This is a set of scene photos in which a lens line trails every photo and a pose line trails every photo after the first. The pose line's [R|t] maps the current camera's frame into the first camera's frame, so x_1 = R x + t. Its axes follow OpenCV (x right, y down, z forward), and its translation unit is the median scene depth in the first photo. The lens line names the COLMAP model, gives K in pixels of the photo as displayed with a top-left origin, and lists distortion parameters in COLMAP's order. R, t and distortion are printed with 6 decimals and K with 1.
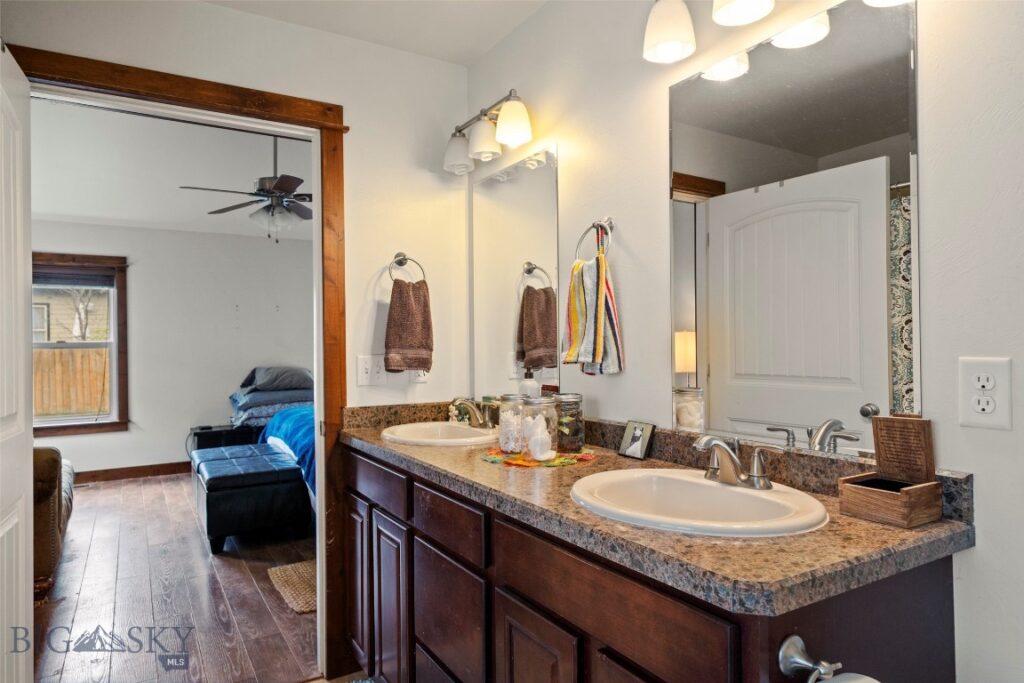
lens RADIAL K [[634.1, 0, 512.0], [0, 634.1, 341.5], [0, 0, 1]] dist [0.001683, 0.000386]
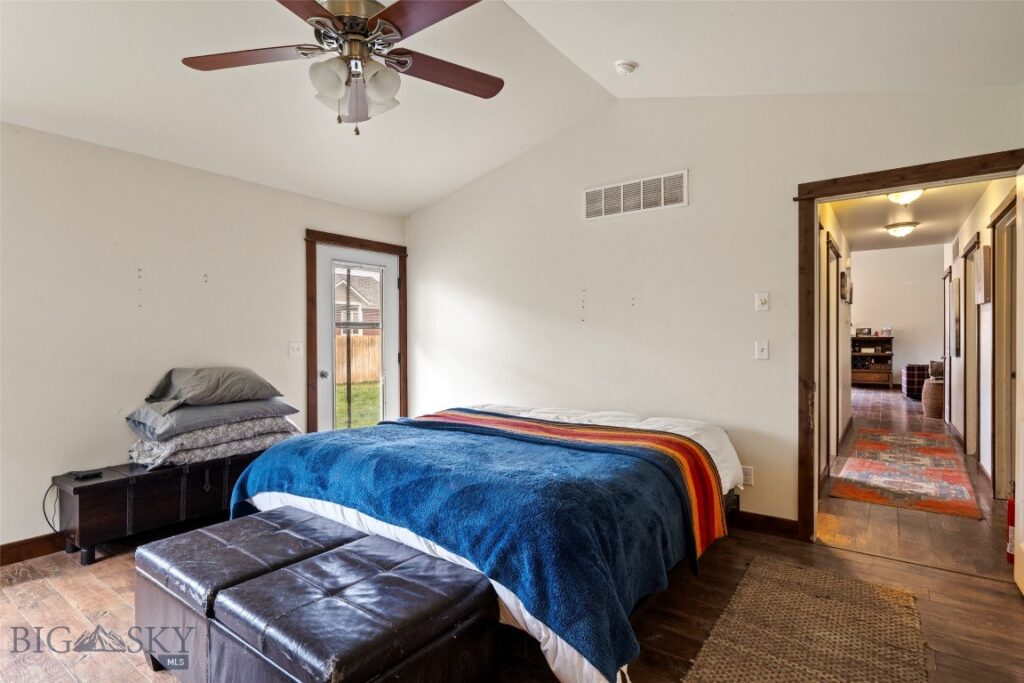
lens RADIAL K [[519.2, 0, 512.0], [0, 519.2, 341.5], [0, 0, 1]] dist [-0.001015, -0.000499]
pose [[0.923961, 0.002611, 0.382477, -0.301711], [-0.006706, 0.999934, 0.009374, 0.006308], [-0.382427, -0.011226, 0.923918, 0.405544]]
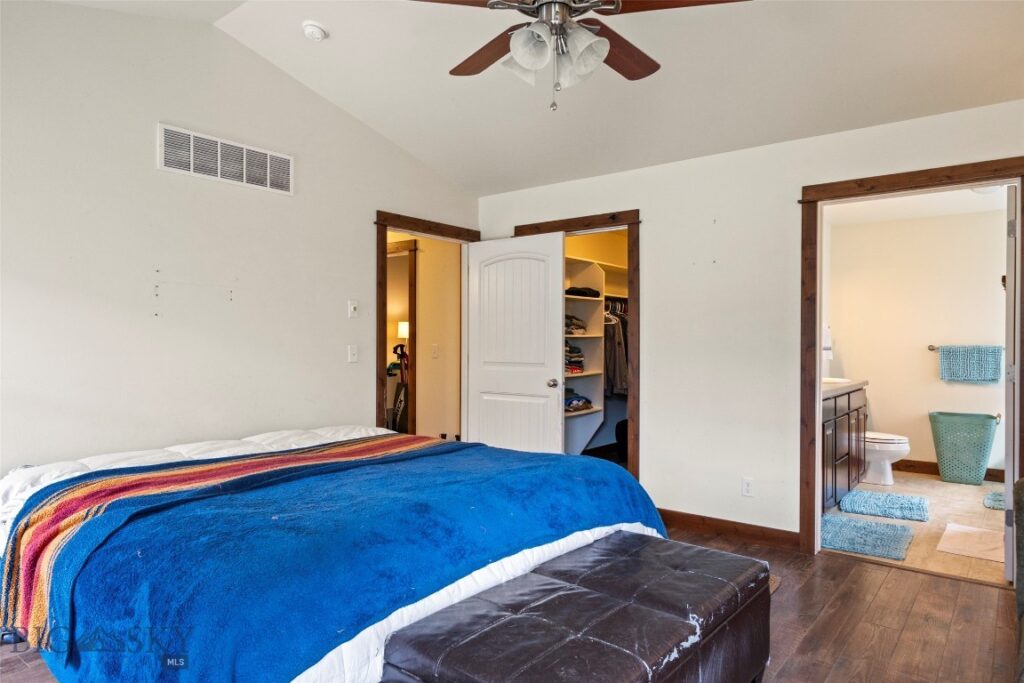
lens RADIAL K [[639.3, 0, 512.0], [0, 639.3, 341.5], [0, 0, 1]] dist [0.001313, 0.000116]
pose [[-0.347486, 0.009148, 0.937641, -0.761003], [-0.005823, 0.999912, -0.011914, 0.016681], [-0.937667, -0.009600, -0.347402, 1.180425]]
